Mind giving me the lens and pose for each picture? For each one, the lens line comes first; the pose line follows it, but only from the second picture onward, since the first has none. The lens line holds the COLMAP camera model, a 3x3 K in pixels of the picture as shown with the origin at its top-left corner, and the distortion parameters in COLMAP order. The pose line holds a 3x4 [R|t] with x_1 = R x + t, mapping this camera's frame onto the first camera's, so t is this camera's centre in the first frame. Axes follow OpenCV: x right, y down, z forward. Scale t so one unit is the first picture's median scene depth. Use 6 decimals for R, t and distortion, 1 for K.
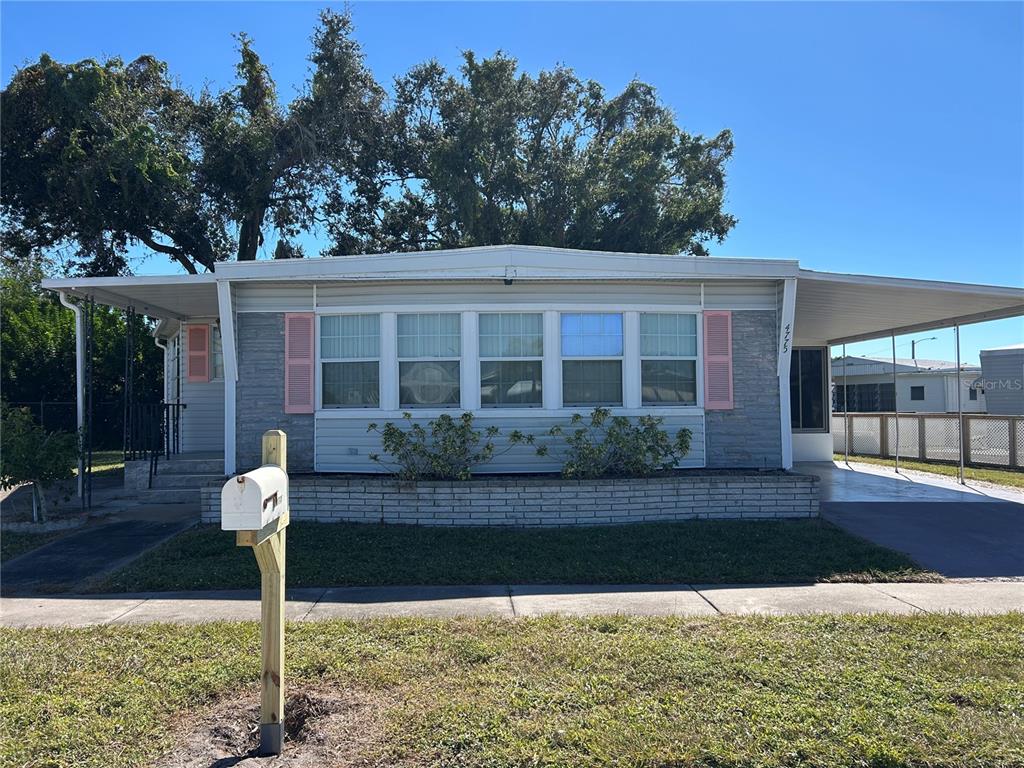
lens RADIAL K [[779.0, 0, 509.6], [0, 779.0, 385.5], [0, 0, 1]] dist [0.015284, 0.001008]
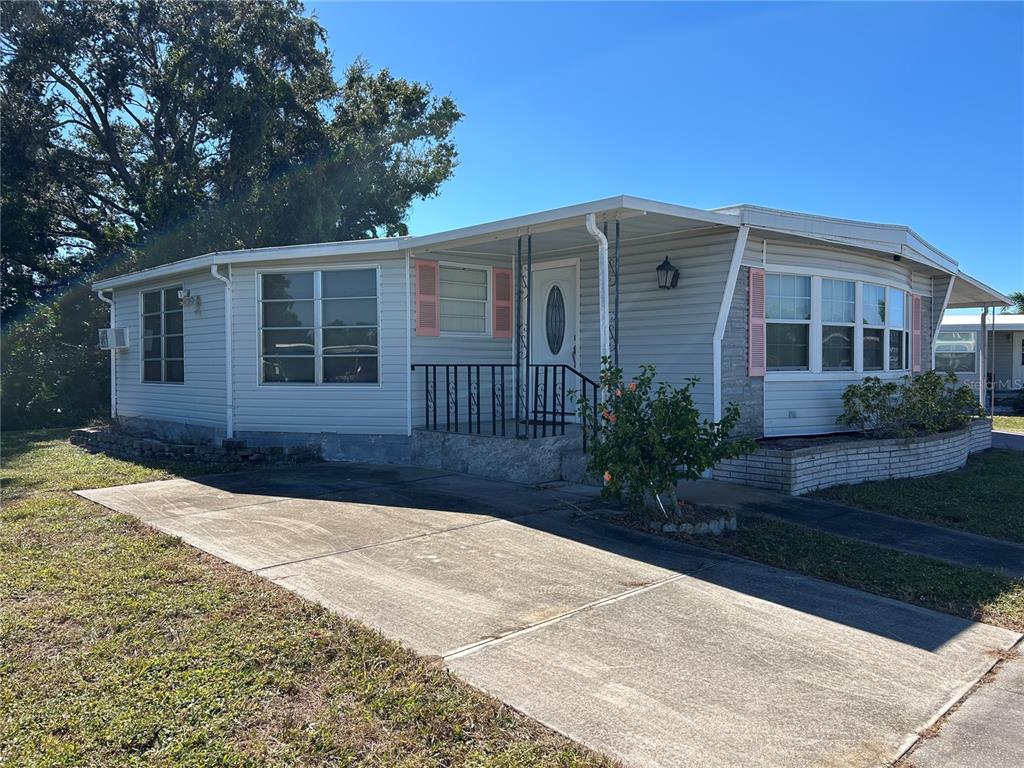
lens RADIAL K [[779.0, 0, 512.5], [0, 779.0, 384.2], [0, 0, 1]] dist [0.015284, 0.001008]
pose [[0.753756, -0.016800, 0.656939, -1.120643], [-0.021273, 0.998525, 0.049943, 0.004309], [-0.656810, -0.051620, 0.752287, 0.486552]]
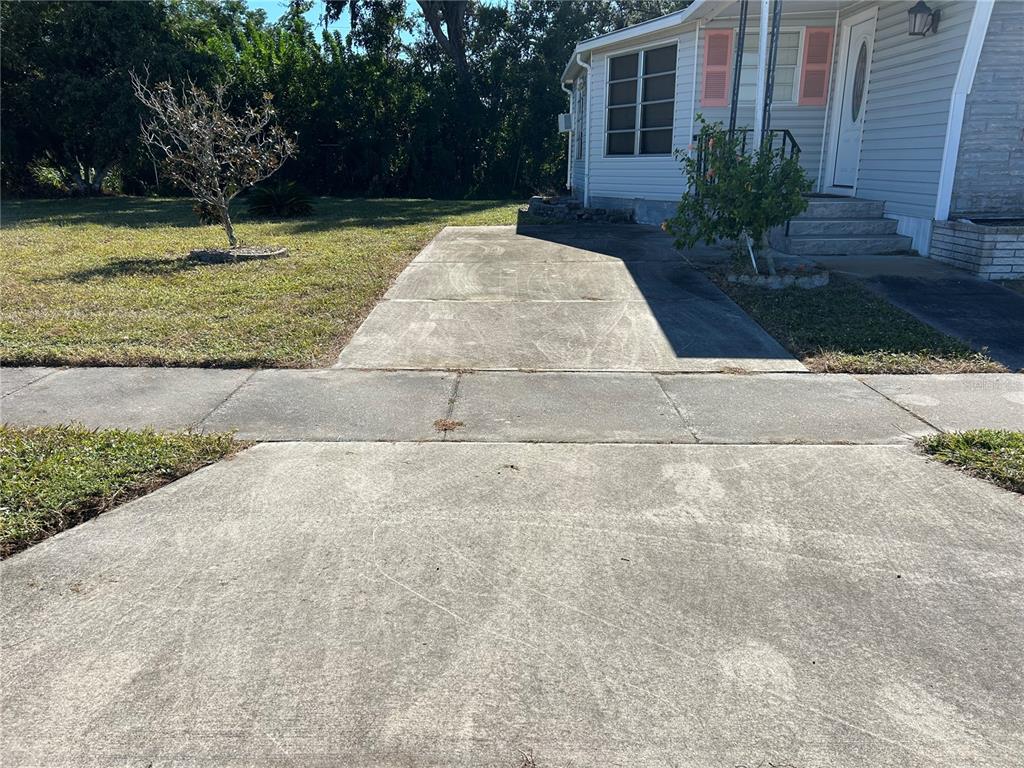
lens RADIAL K [[779.0, 0, 496.0], [0, 779.0, 414.7], [0, 0, 1]] dist [0.015284, 0.001008]
pose [[0.997468, 0.013938, -0.069744, -0.755566], [0.011068, 0.938247, 0.345788, 0.016912], [0.070256, -0.345685, 0.935717, 0.128061]]
